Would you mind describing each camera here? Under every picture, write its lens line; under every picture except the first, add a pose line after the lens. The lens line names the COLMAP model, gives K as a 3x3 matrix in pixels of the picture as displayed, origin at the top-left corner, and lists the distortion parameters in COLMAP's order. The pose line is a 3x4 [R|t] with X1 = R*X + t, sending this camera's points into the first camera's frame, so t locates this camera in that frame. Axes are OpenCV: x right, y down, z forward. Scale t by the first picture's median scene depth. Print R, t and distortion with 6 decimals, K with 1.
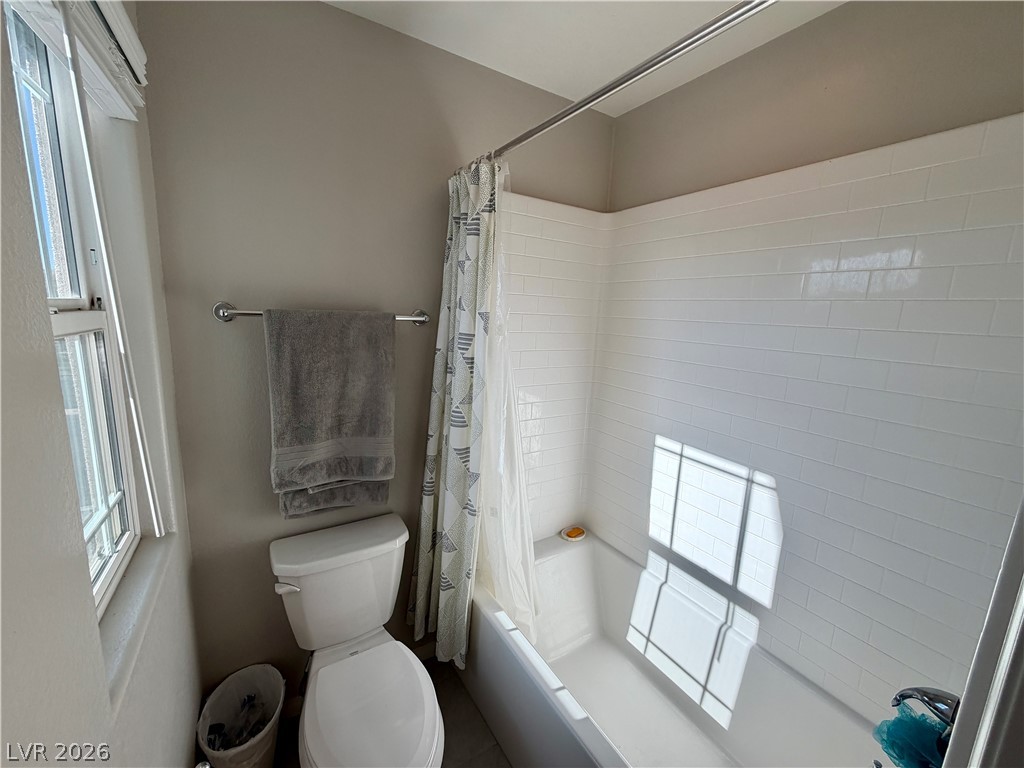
lens RADIAL K [[406.8, 0, 513.7], [0, 406.8, 389.9], [0, 0, 1]] dist [0.001294, 0.000795]
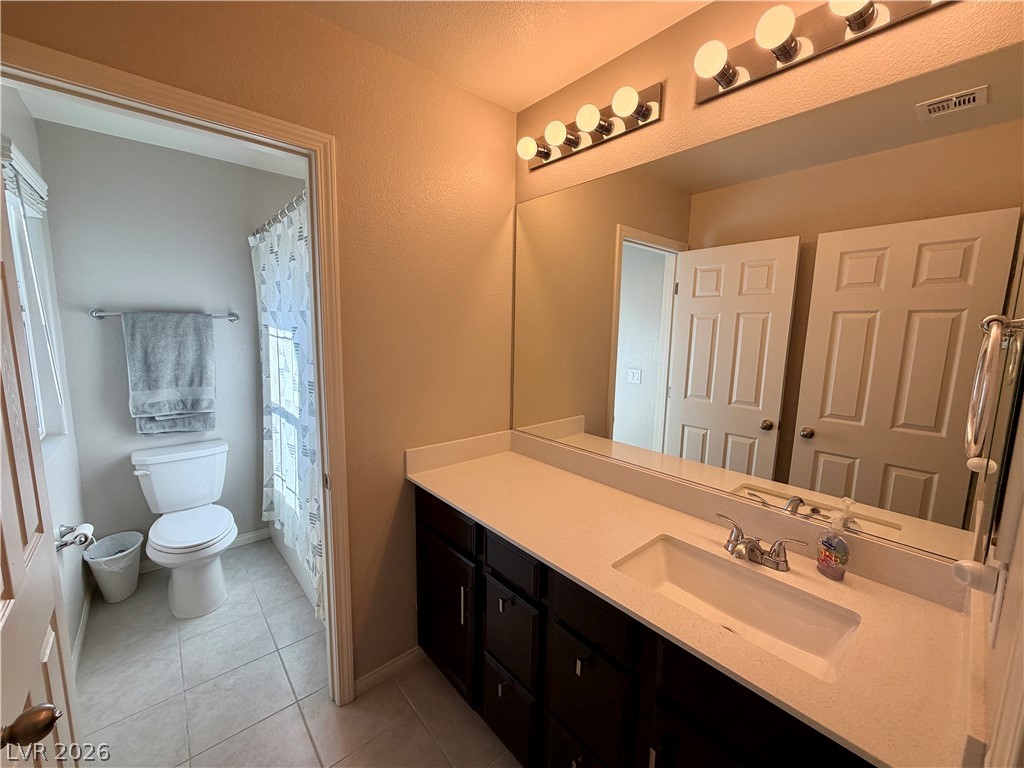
lens RADIAL K [[406.8, 0, 513.8], [0, 406.8, 384.0], [0, 0, 1]] dist [0.001294, 0.000795]
pose [[0.987116, -0.033476, 0.156467, 0.715853], [0.036863, 0.999144, -0.018797, 0.193459], [-0.155704, 0.024323, 0.987504, -0.926016]]
